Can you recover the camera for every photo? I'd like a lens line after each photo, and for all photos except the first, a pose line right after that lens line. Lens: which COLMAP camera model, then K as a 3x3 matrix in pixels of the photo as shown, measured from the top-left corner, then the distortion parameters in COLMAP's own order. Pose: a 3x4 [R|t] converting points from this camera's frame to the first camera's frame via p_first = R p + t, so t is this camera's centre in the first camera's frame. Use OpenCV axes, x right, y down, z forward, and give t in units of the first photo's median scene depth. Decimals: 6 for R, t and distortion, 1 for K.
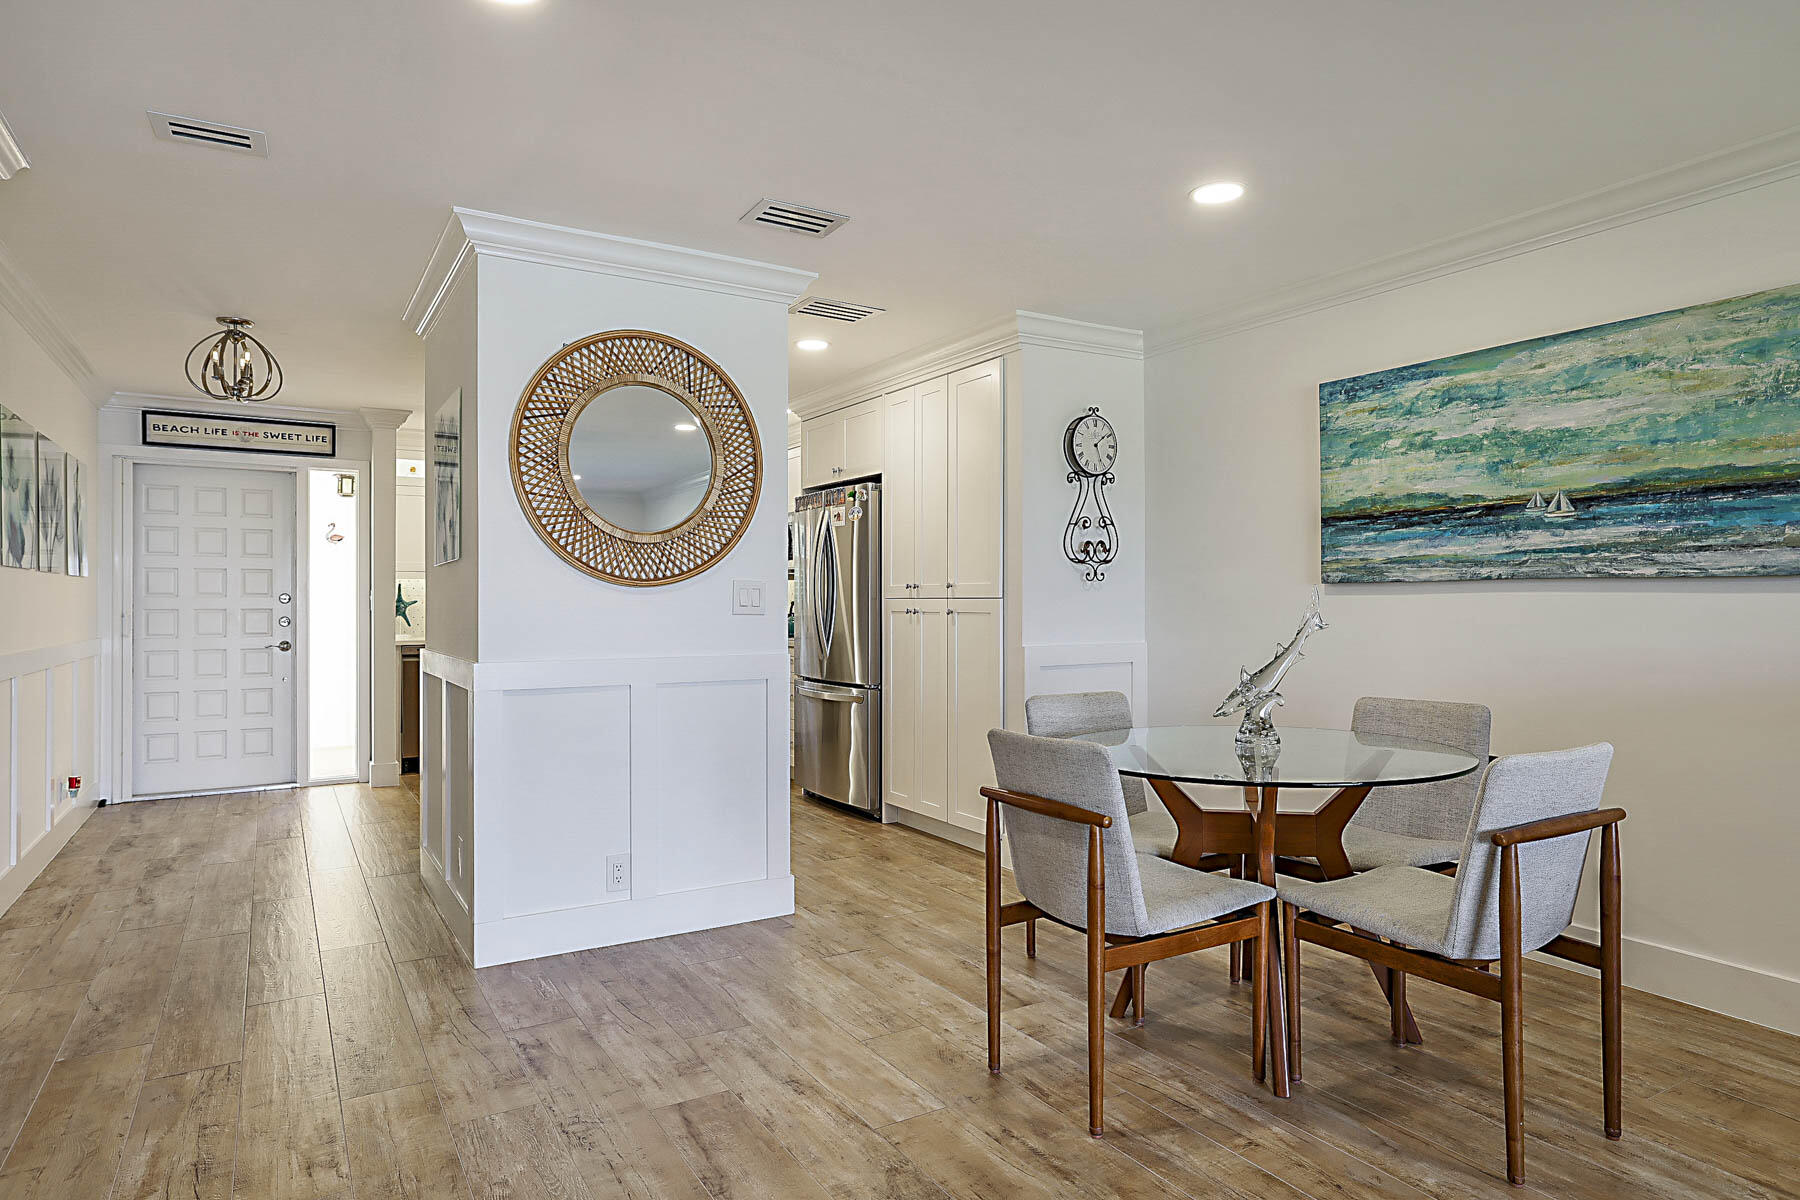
lens RADIAL K [[1013.6, 0, 856.3], [0, 1013.6, 607.4], [0, 0, 1]] dist [-0.002891, 0.002741]
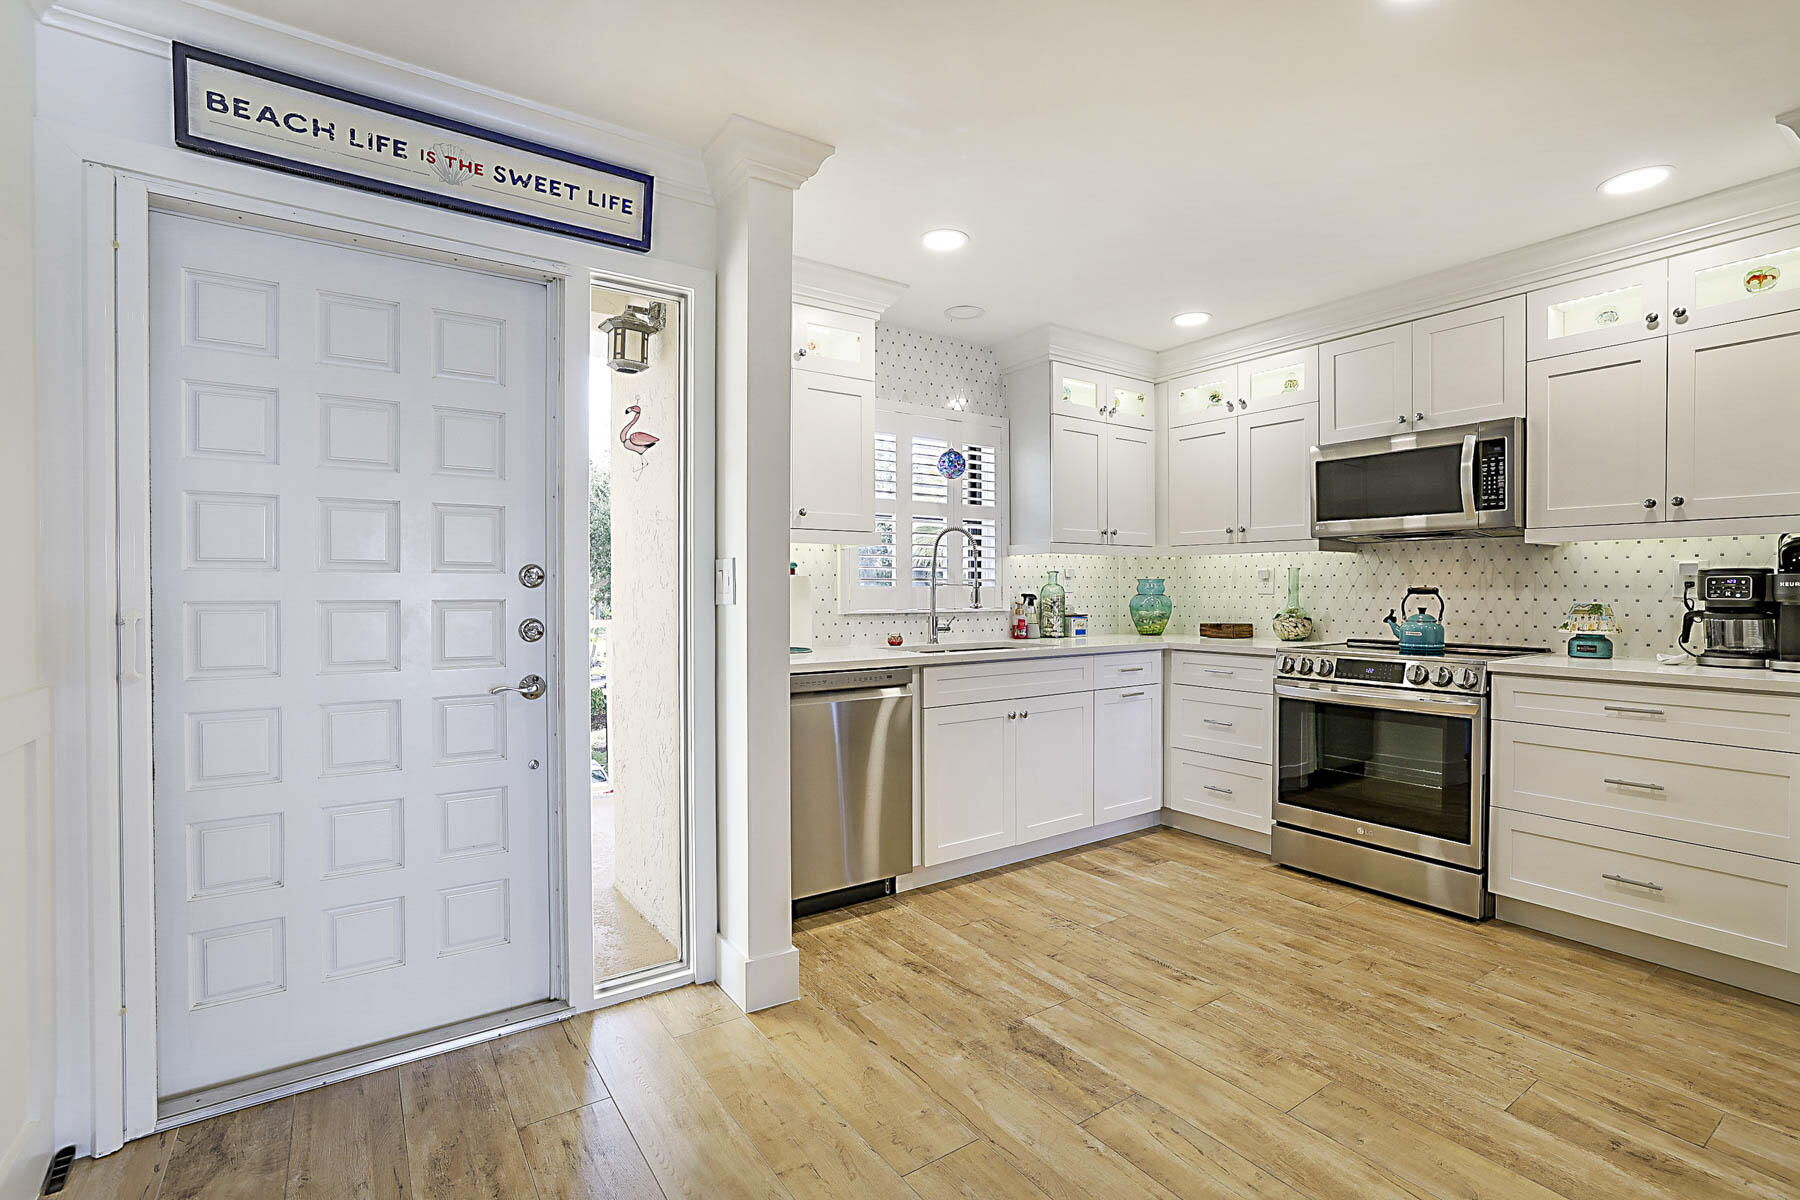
lens RADIAL K [[790.5, 0, 882.4], [0, 790.5, 602.5], [0, 0, 1]] dist [-0.041302, 0.011627]
pose [[0.997639, 0.001028, 0.068673, -0.577260], [-0.002172, 0.999860, 0.016583, -0.004859], [-0.068646, -0.016693, 0.997501, 0.865835]]
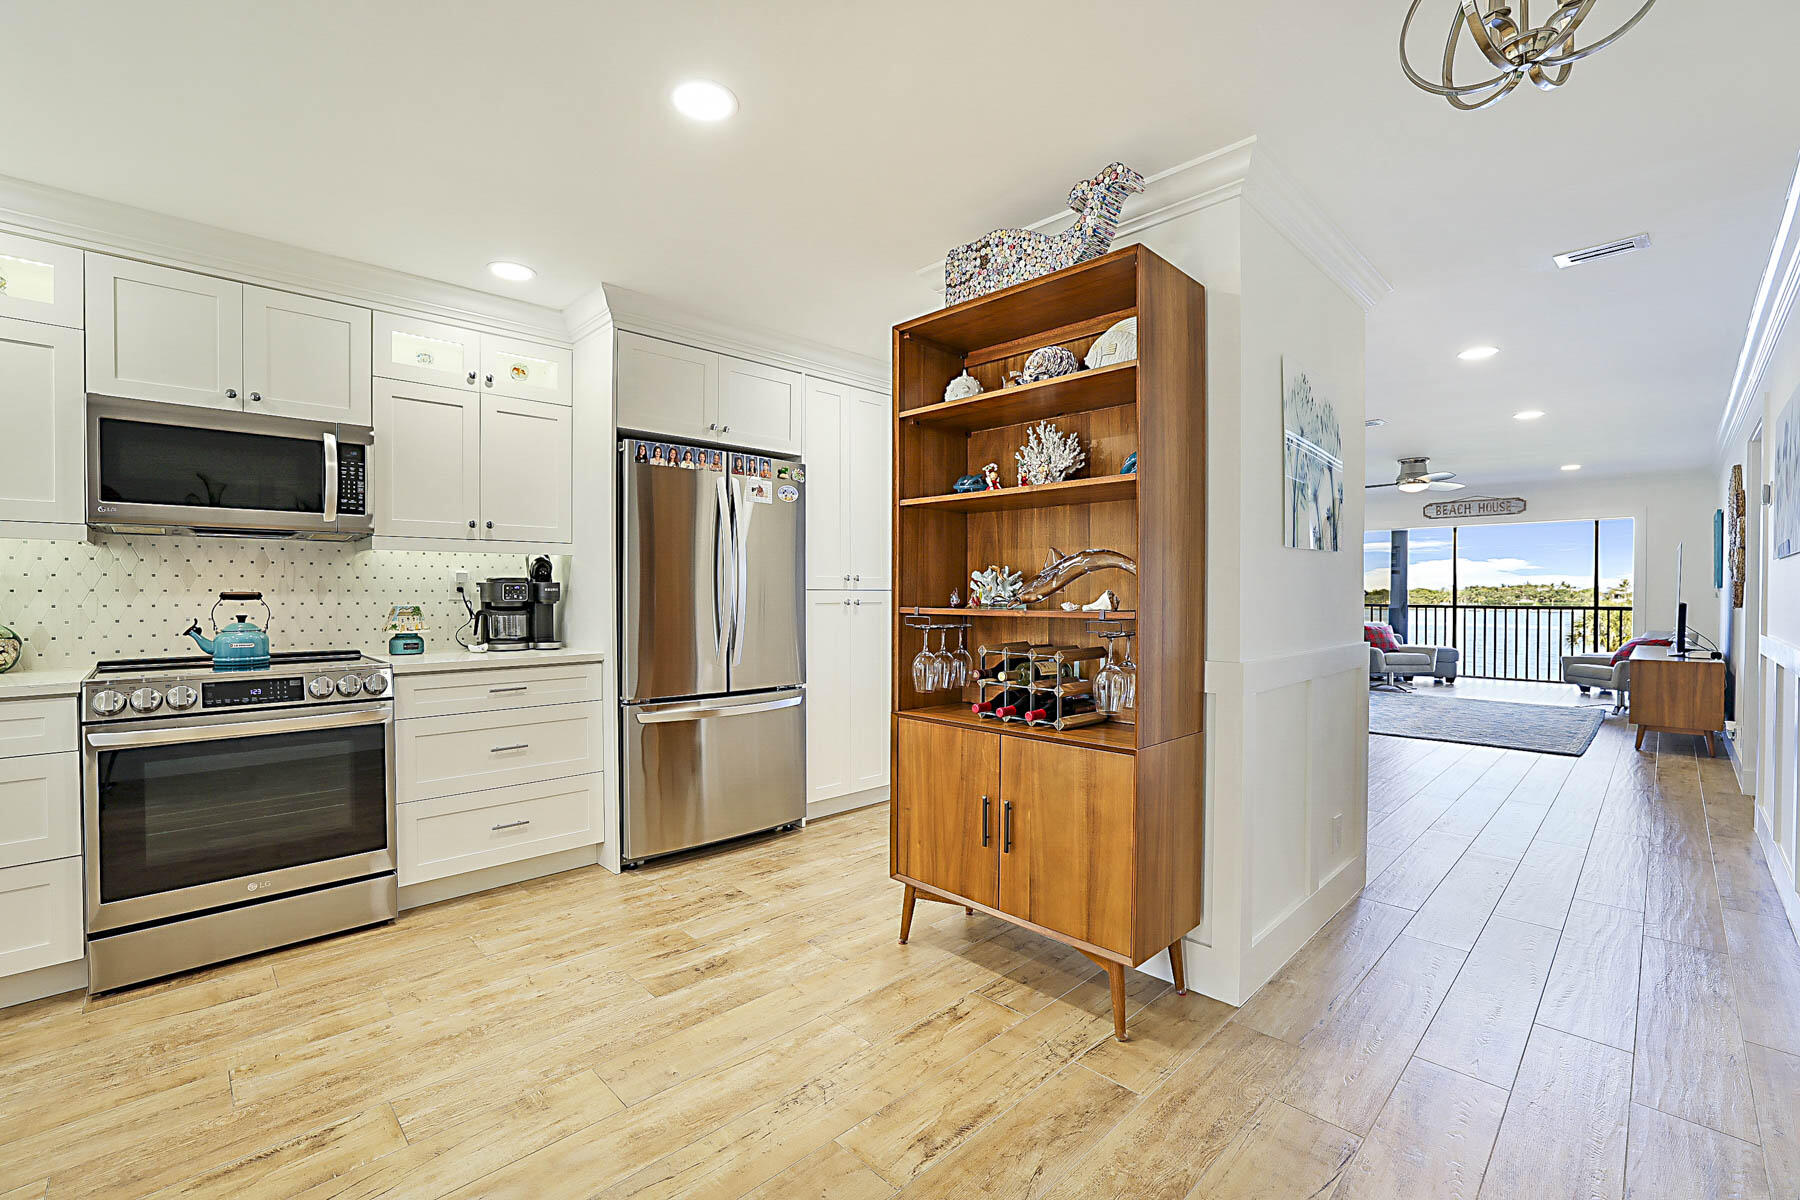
lens RADIAL K [[790.5, 0, 910.5], [0, 790.5, 597.9], [0, 0, 1]] dist [-0.041302, 0.011627]
pose [[-0.263672, -0.006996, 0.964587, -0.745847], [0.001181, 0.999971, 0.007575, -0.006980], [-0.964612, 0.003136, -0.263656, 1.155833]]
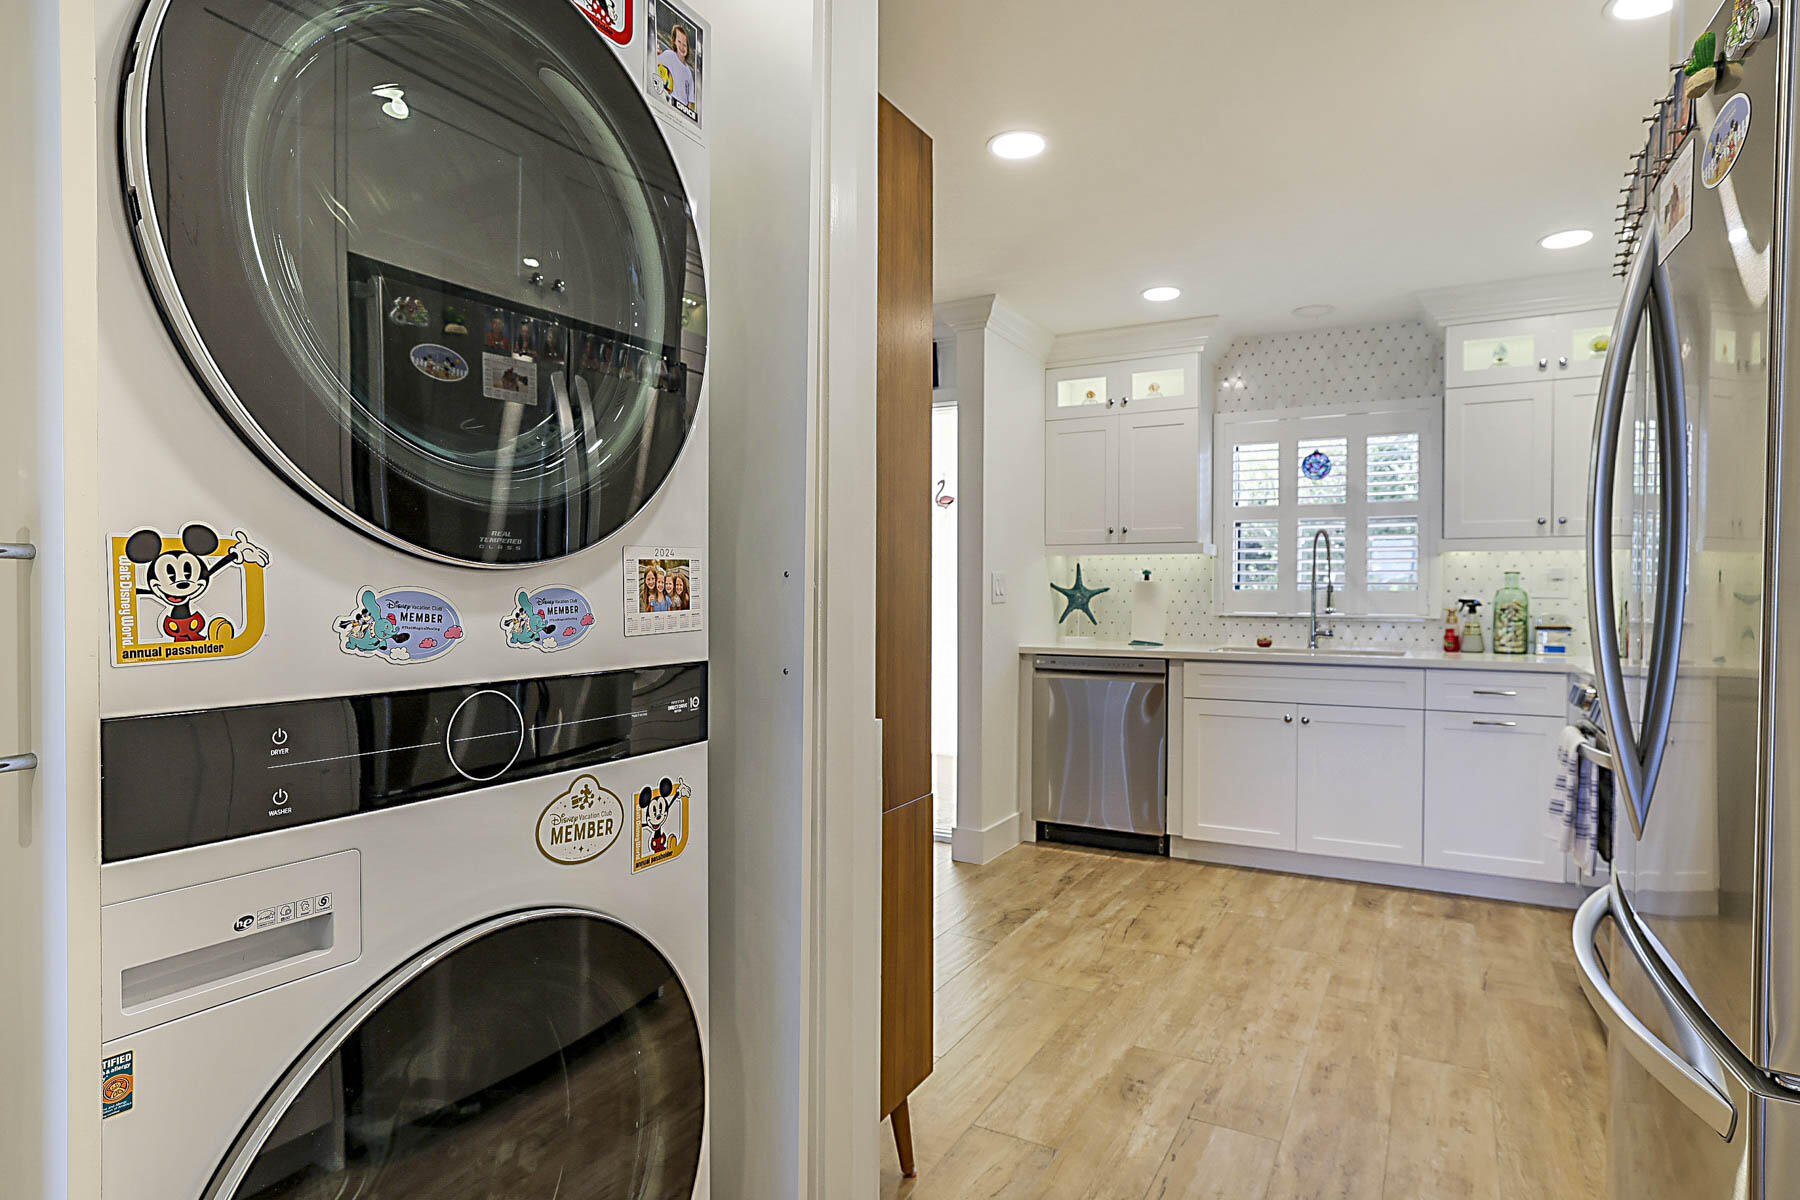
lens RADIAL K [[949.5, 0, 908.9], [0, 949.5, 605.4], [0, 0, 1]] dist [-0.025274, 0.001127]
pose [[0.523213, 0.018174, -0.852008, 0.066048], [-0.002893, 0.999805, 0.019550, -0.009380], [0.852197, -0.007763, 0.523163, 0.832191]]
